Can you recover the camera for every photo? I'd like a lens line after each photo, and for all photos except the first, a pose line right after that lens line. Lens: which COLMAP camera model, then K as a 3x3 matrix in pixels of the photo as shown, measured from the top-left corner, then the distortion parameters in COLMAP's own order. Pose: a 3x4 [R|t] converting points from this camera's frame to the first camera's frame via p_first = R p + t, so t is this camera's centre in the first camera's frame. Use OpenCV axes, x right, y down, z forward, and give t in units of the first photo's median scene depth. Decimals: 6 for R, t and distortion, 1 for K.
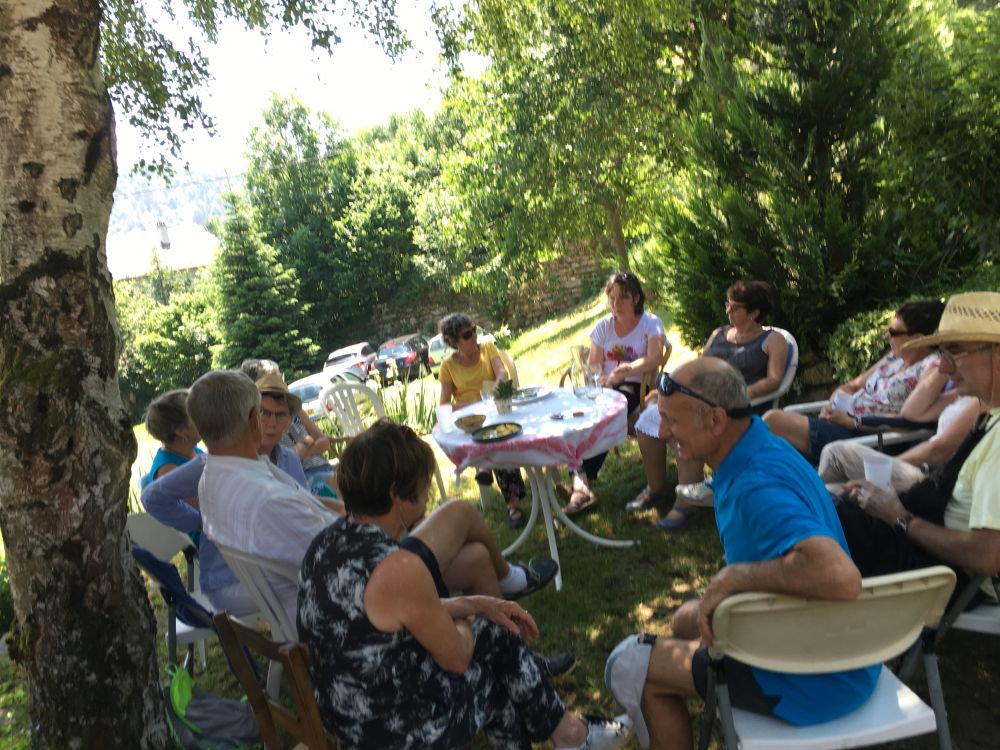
lens RADIAL K [[803.2, 0, 500.0], [0, 803.2, 375.0], [0, 0, 1]] dist [-0.036539, -0.004146]
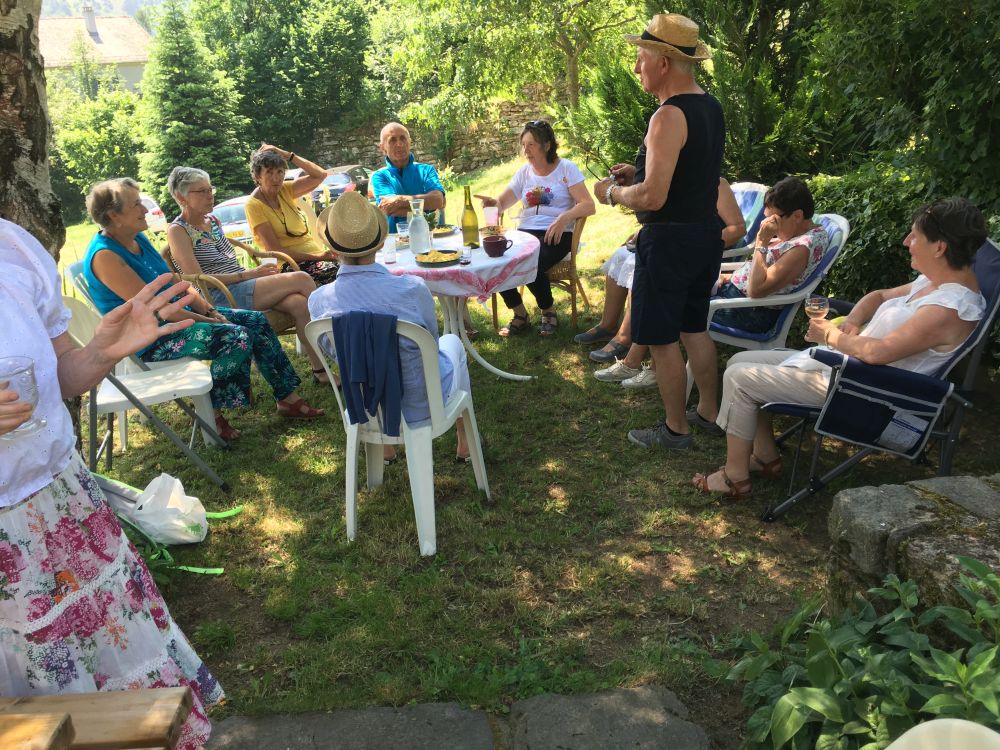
lens RADIAL K [[884.2, 0, 496.1], [0, 884.2, 421.7], [0, 0, 1]] dist [0.003328, -0.056725]
pose [[0.993002, 0.104928, 0.054198, 0.037682], [-0.113728, 0.973303, 0.199369, 0.019198], [-0.031831, -0.204137, 0.978425, -0.107745]]
